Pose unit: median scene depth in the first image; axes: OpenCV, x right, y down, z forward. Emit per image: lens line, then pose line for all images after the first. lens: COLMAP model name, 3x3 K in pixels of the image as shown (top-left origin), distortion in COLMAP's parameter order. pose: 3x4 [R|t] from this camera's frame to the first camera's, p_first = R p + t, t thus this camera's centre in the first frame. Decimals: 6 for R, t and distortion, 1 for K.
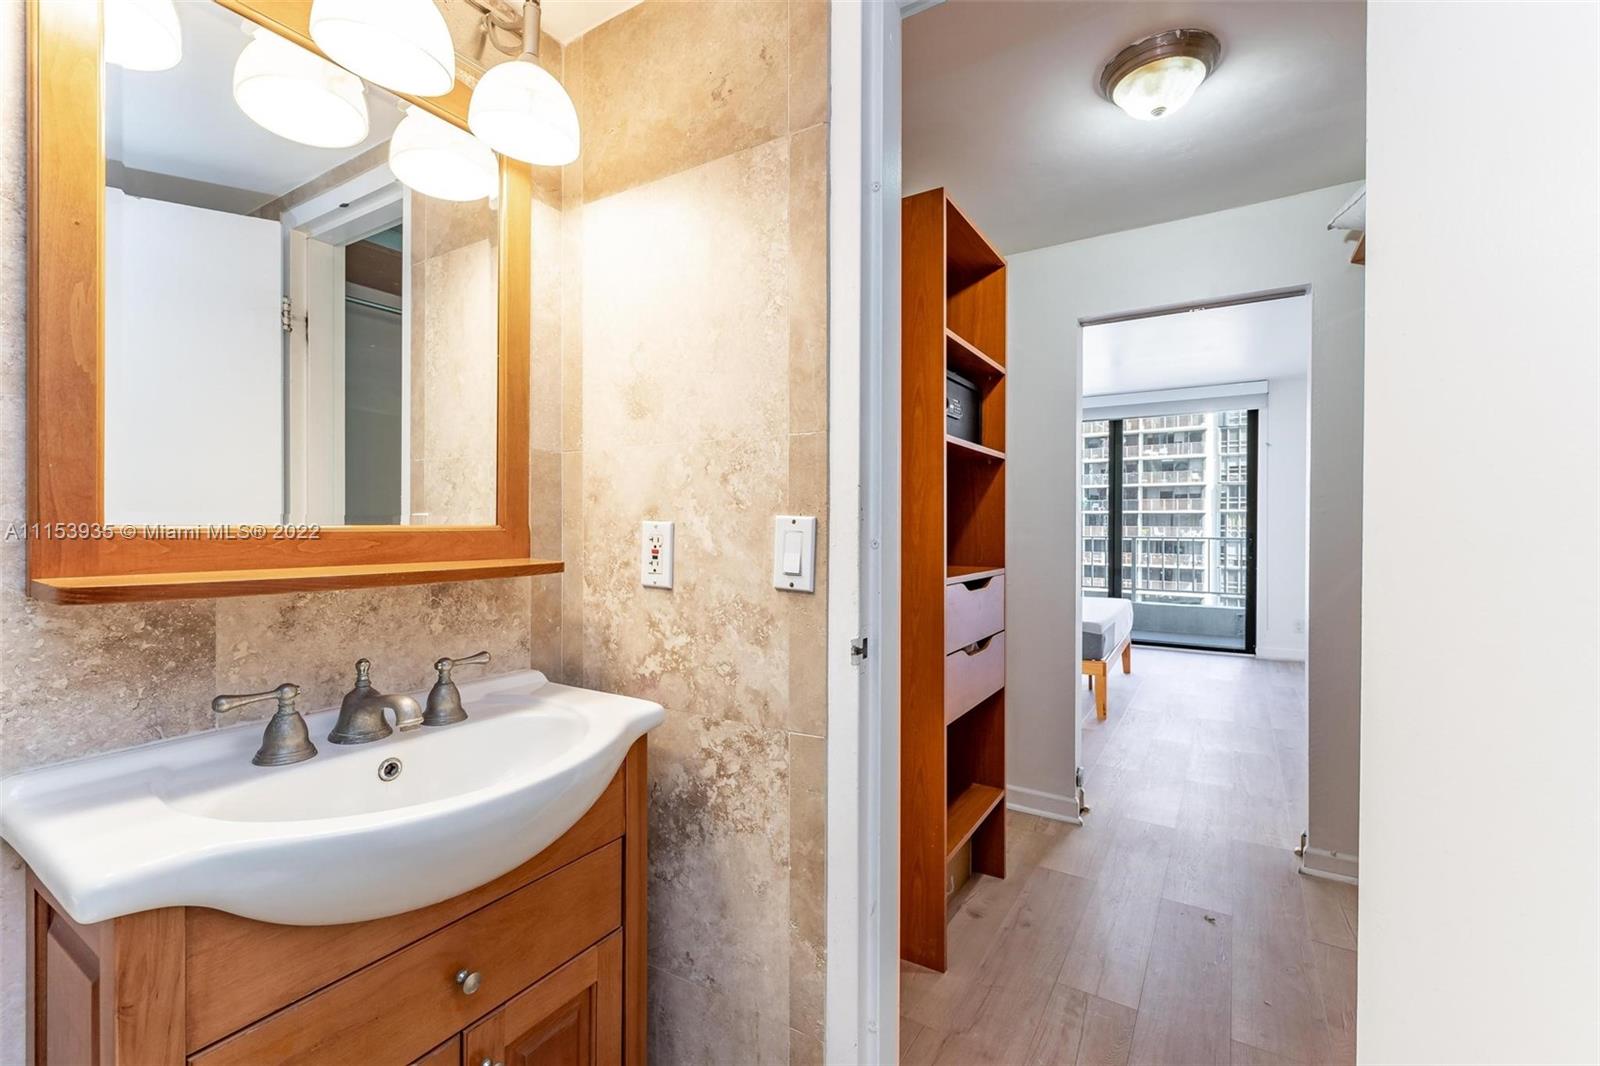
lens RADIAL K [[712.7, 0, 799.1], [0, 712.7, 527.9], [0, 0, 1]] dist [0.003560, 0.001105]
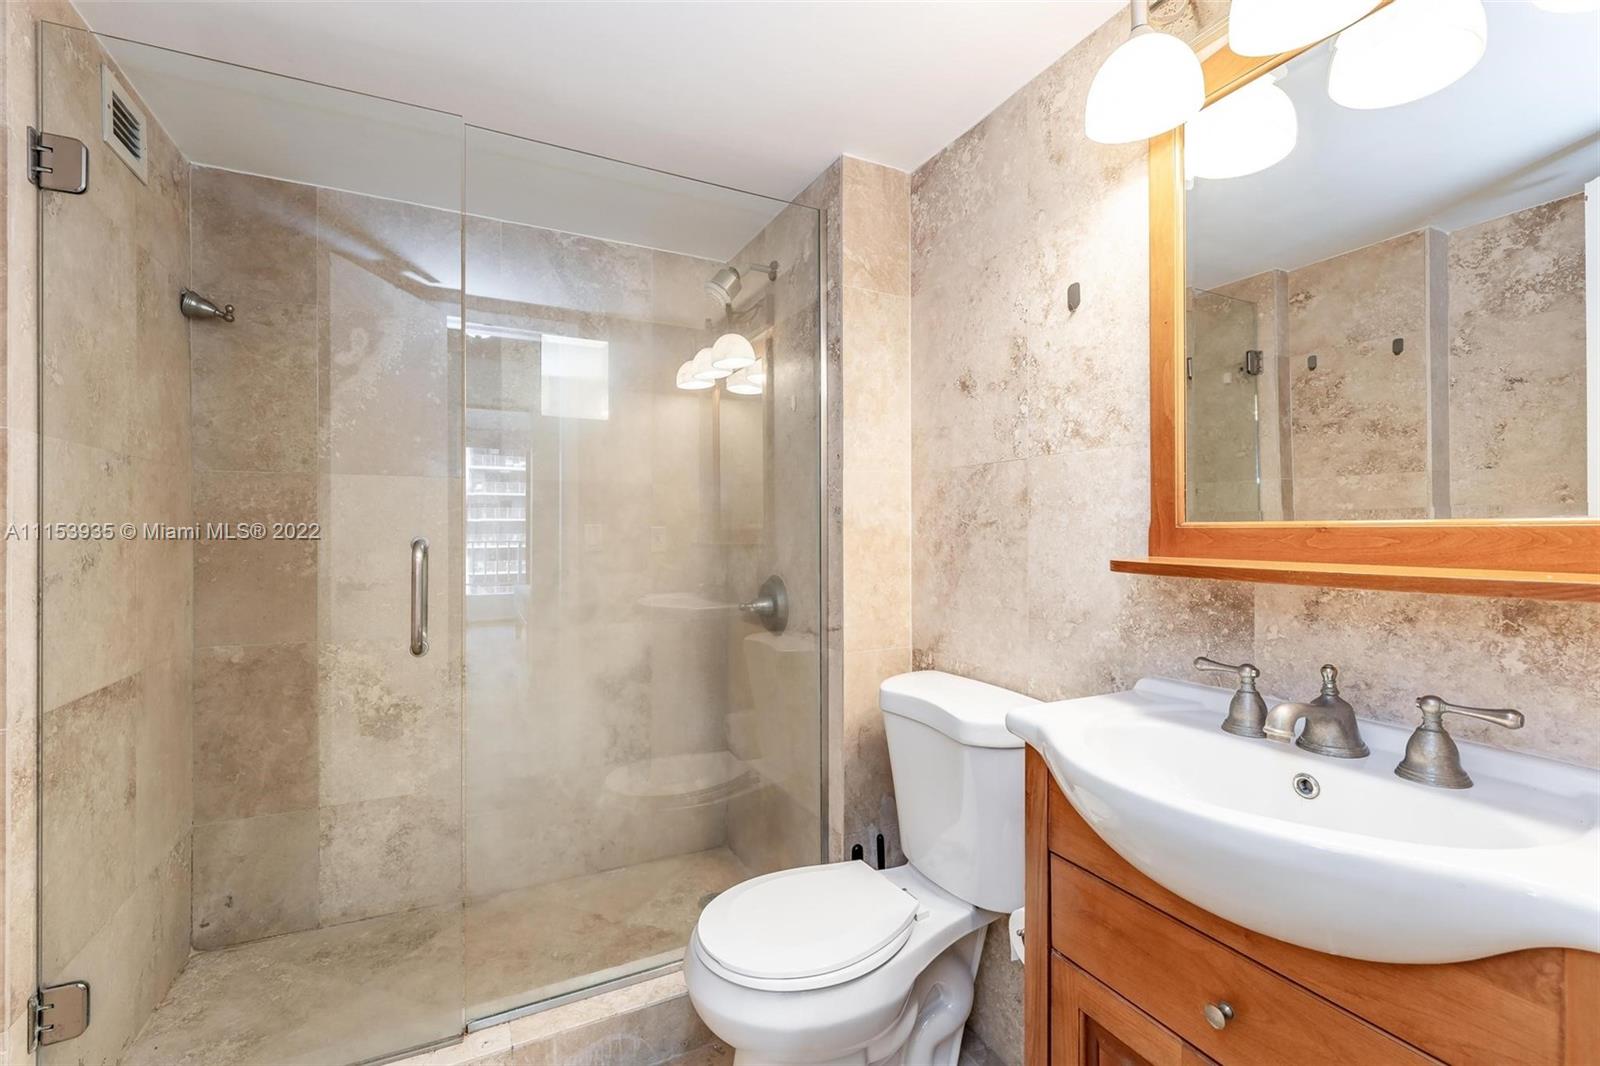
lens RADIAL K [[712.7, 0, 801.9], [0, 712.7, 527.9], [0, 0, 1]] dist [0.003560, 0.001105]
pose [[-0.511114, -0.005351, -0.859497, 0.533529], [-0.008260, 0.999965, -0.001314, 0.014265], [0.859474, 0.006428, -0.511140, 0.894806]]
